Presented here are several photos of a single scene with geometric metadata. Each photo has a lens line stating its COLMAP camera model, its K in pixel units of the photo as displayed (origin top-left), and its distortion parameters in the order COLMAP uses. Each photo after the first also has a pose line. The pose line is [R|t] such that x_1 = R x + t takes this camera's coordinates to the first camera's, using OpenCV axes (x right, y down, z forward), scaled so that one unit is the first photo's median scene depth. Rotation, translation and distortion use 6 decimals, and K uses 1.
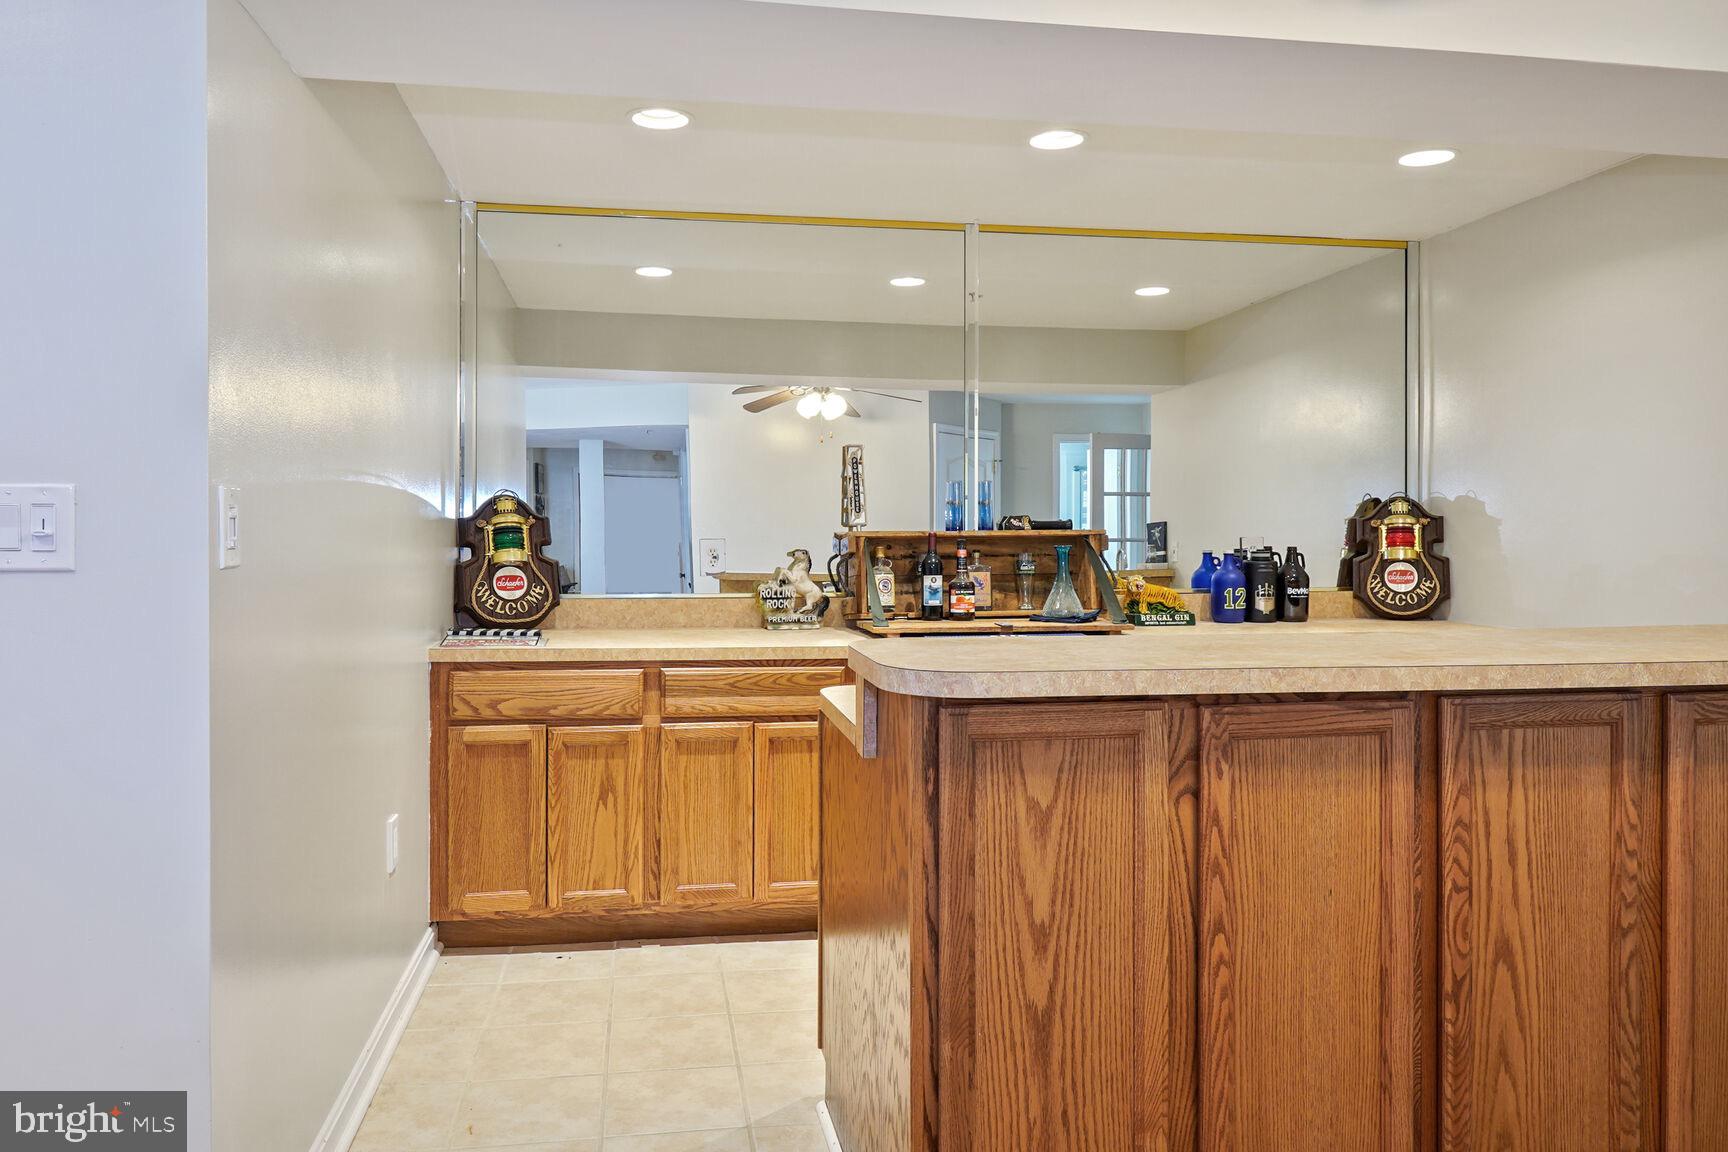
lens RADIAL K [[1237.8, 0, 858.4], [0, 1237.8, 563.8], [0, 0, 1]] dist [0.004147, -0.006068]
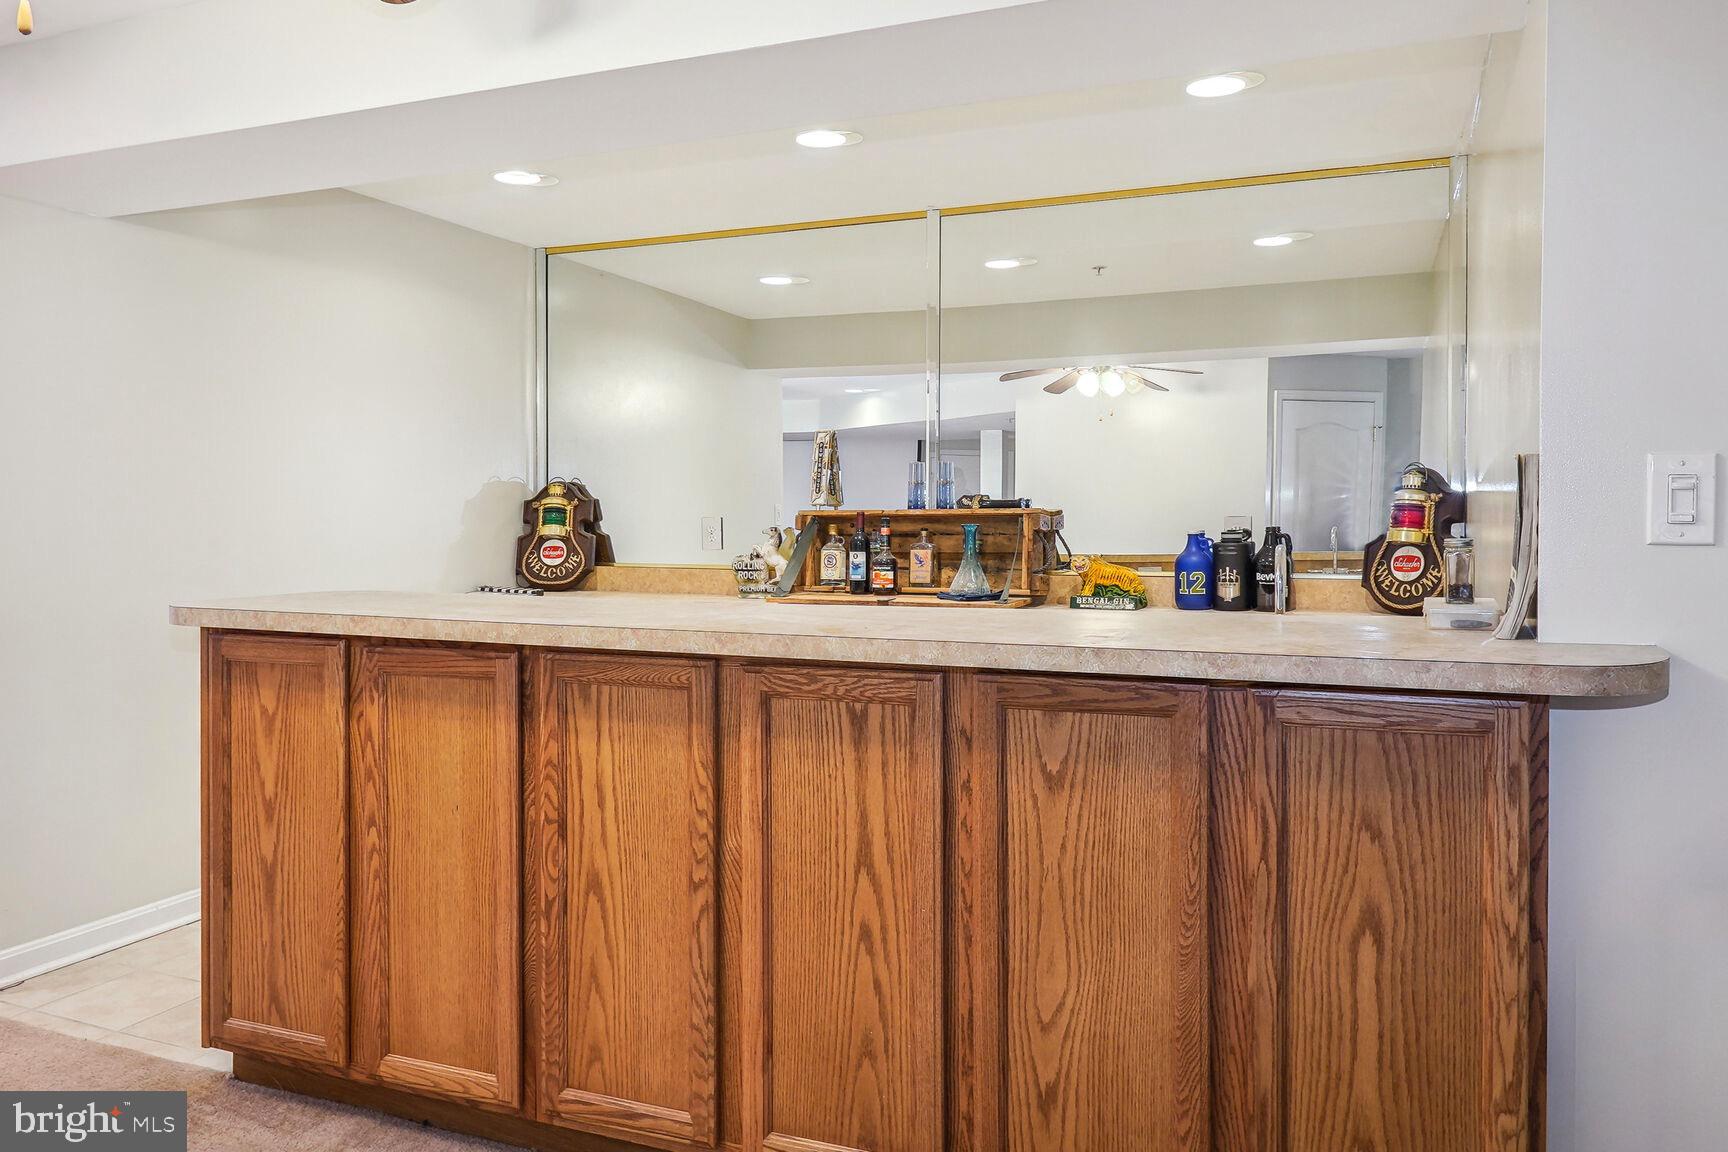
lens RADIAL K [[1260.6, 0, 832.4], [0, 1260.6, 563.7], [0, 0, 1]] dist [0.002745, -0.006467]
pose [[0.847181, 0.020553, -0.530907, 0.631358], [-0.013284, 0.999758, 0.017508, 0.001027], [0.531139, -0.007780, 0.847249, 0.075251]]
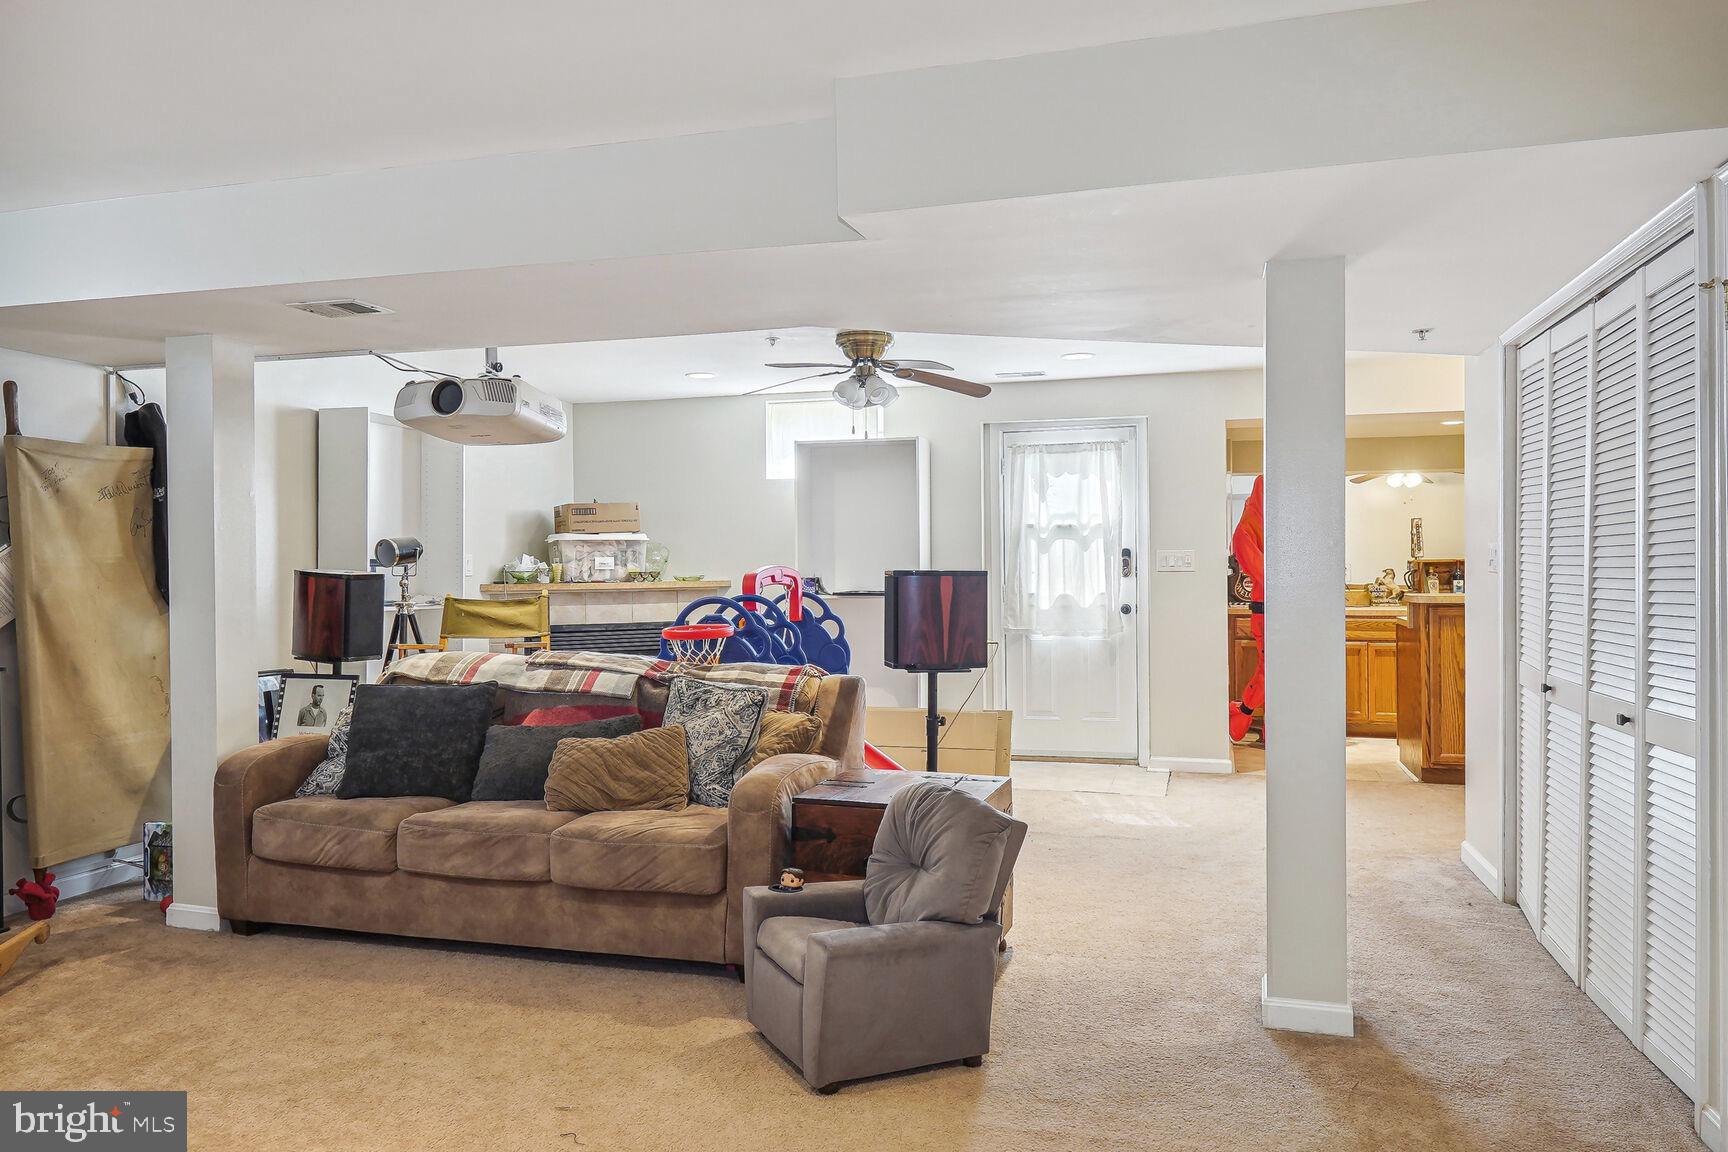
lens RADIAL K [[1260.6, 0, 832.4], [0, 1260.6, 563.7], [0, 0, 1]] dist [0.002745, -0.006467]
pose [[0.894320, -0.010496, -0.447304, 0.069206], [-0.000139, 0.999718, -0.023738, 0.033070], [0.447427, 0.021291, 0.894067, -1.423247]]
